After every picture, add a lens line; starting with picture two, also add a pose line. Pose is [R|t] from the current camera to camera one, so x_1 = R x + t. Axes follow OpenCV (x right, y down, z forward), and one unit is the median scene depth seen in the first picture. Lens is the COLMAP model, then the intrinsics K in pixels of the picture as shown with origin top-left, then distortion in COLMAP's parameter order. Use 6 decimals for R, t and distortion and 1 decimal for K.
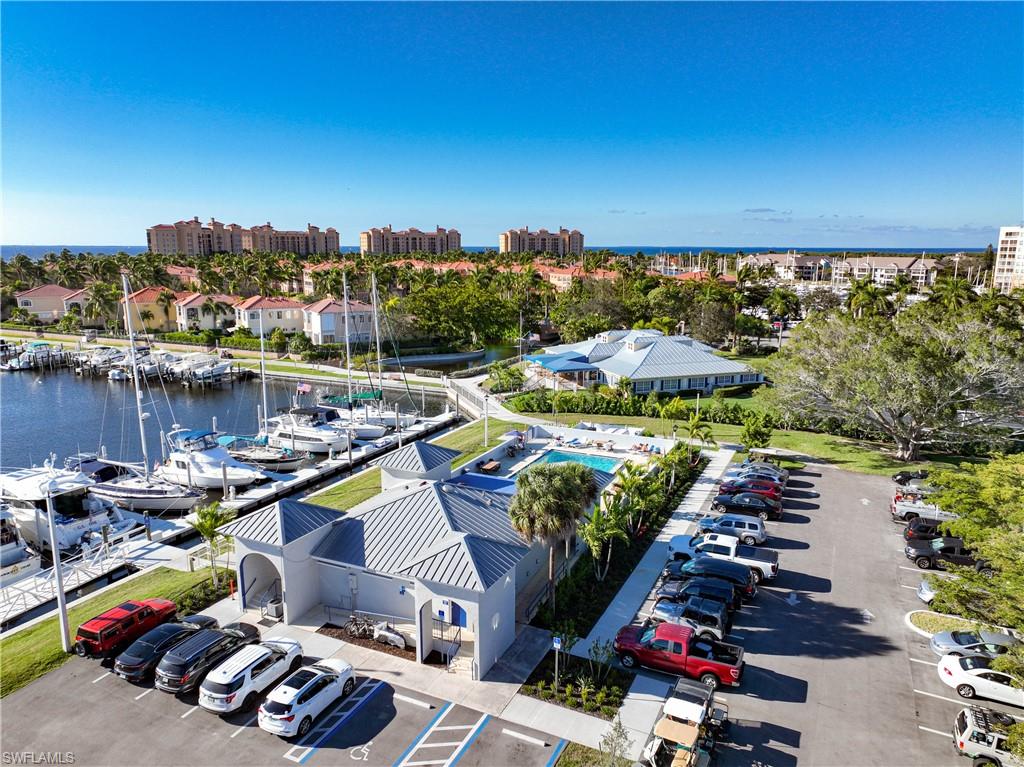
lens RADIAL K [[715.3, 0, 511.7], [0, 715.3, 379.8], [0, 0, 1]] dist [0.004839, 0.015805]
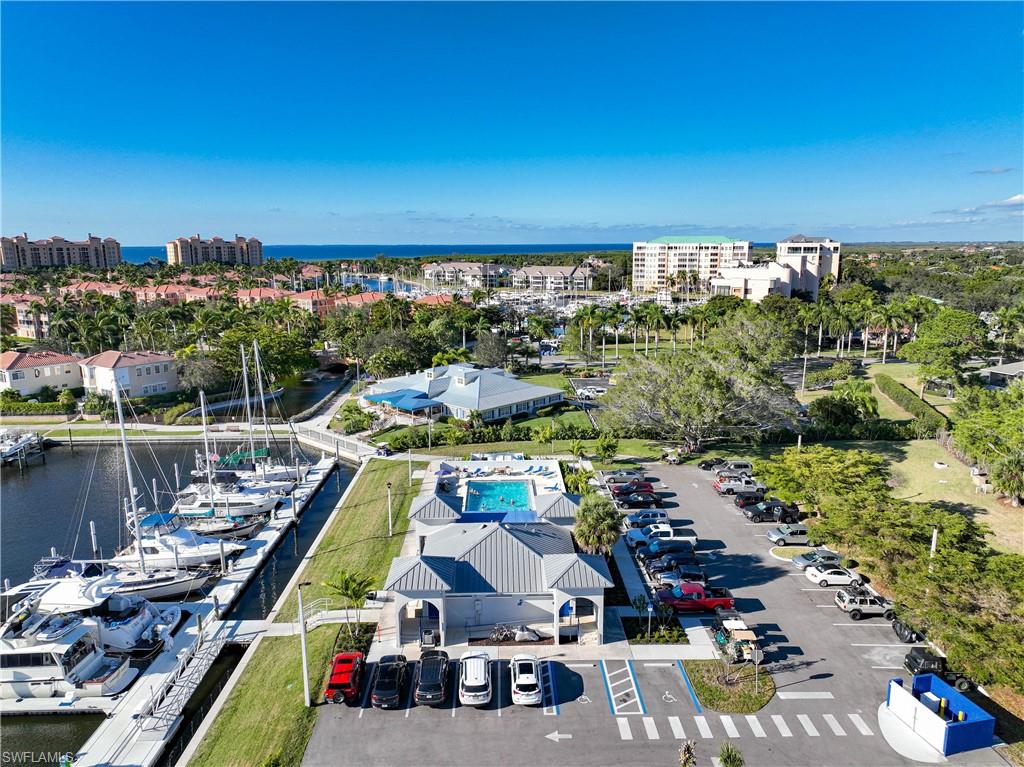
lens RADIAL K [[715.3, 0, 512.0], [0, 715.3, 385.9], [0, 0, 1]] dist [0.004839, 0.015805]
pose [[0.895562, -0.093841, 0.434929, -0.467643], [0.089783, 0.995512, 0.029921, -0.113261], [-0.435785, 0.012253, 0.899968, -0.179336]]
